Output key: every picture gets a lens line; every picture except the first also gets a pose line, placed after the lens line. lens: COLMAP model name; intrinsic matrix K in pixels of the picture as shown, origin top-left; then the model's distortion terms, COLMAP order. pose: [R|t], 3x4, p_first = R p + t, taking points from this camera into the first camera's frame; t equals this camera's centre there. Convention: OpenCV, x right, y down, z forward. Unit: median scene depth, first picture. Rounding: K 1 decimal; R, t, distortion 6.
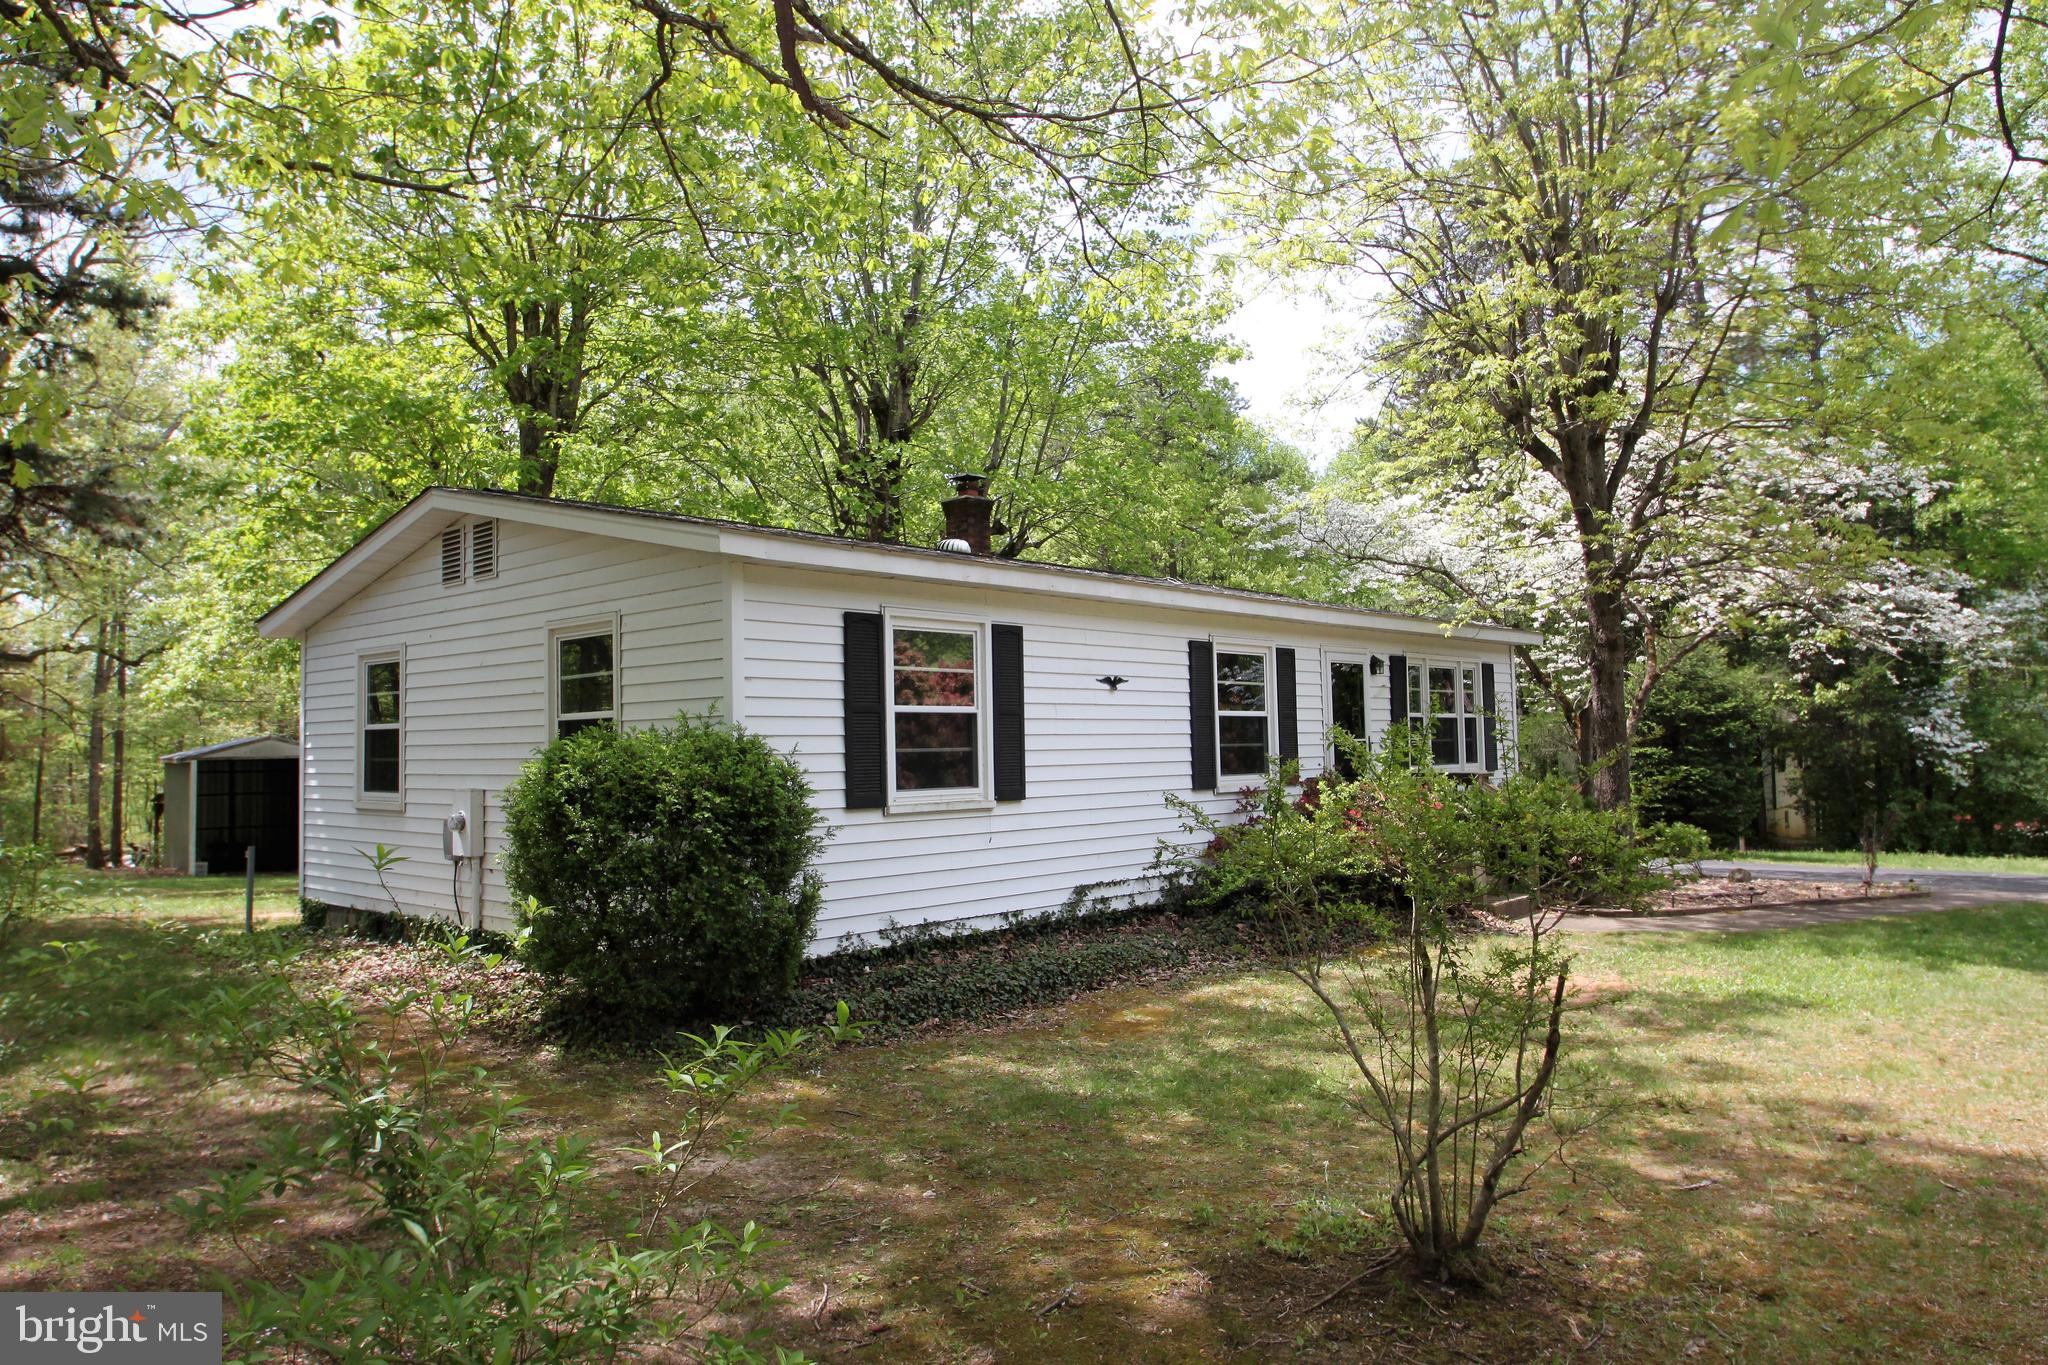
lens RADIAL K [[1386.3, 0, 1016.9], [0, 1386.3, 683.8], [0, 0, 1]] dist [-0.034824, 0.002640]
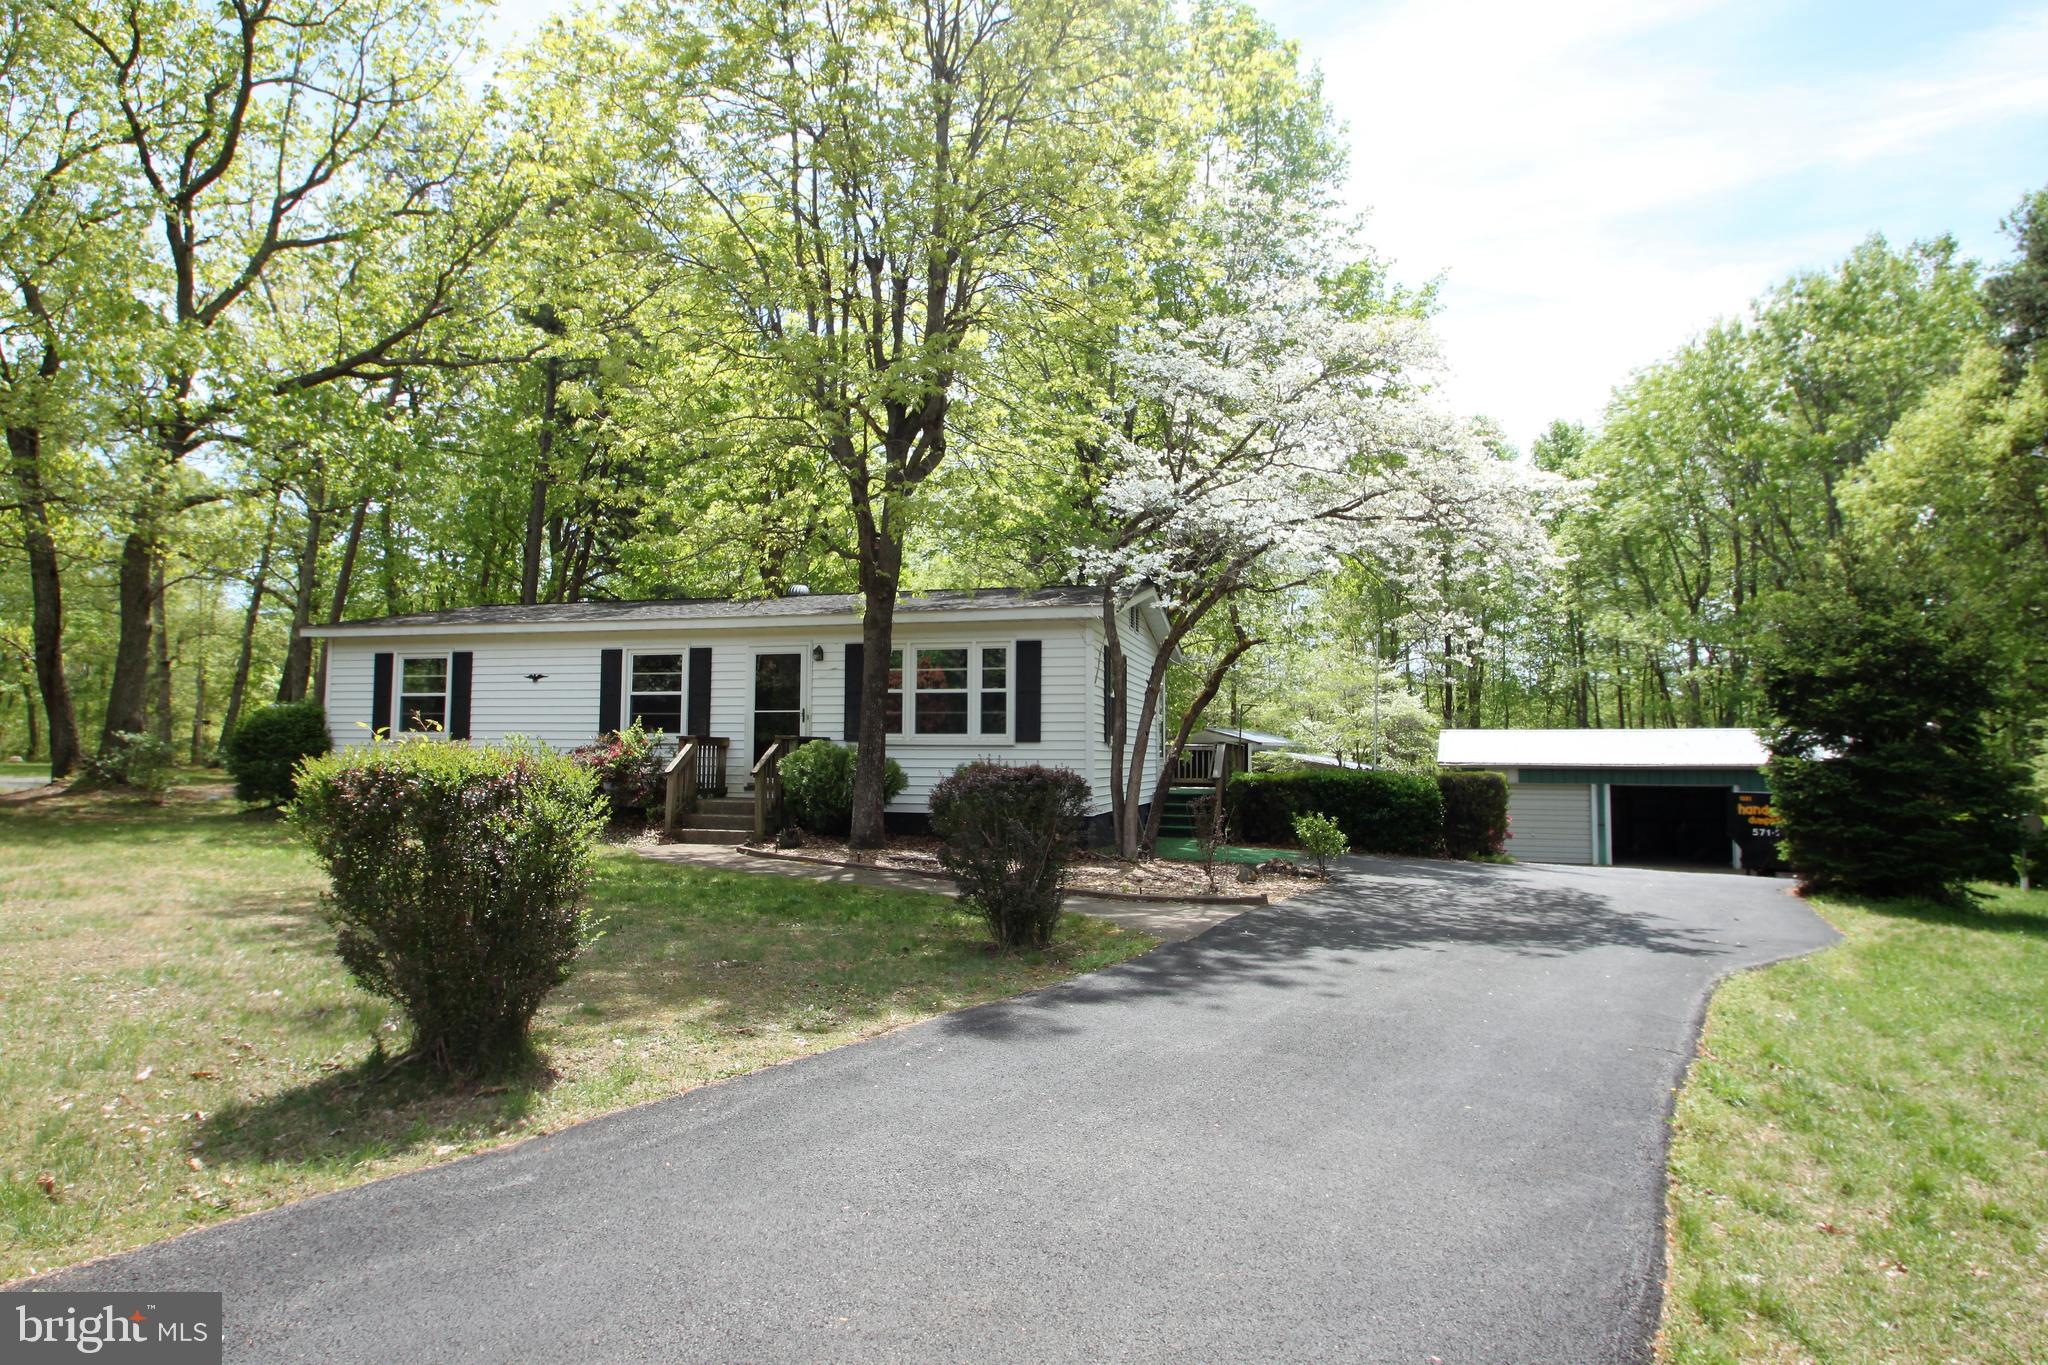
lens RADIAL K [[1207.4, 0, 962.1], [0, 1207.4, 681.3], [0, 0, 1]] dist [-0.021059, -0.007018]
pose [[0.427050, -0.038008, -0.903429, 1.861255], [0.023344, 0.999247, -0.031005, 0.070406], [0.903926, -0.007849, 0.427616, 0.902103]]
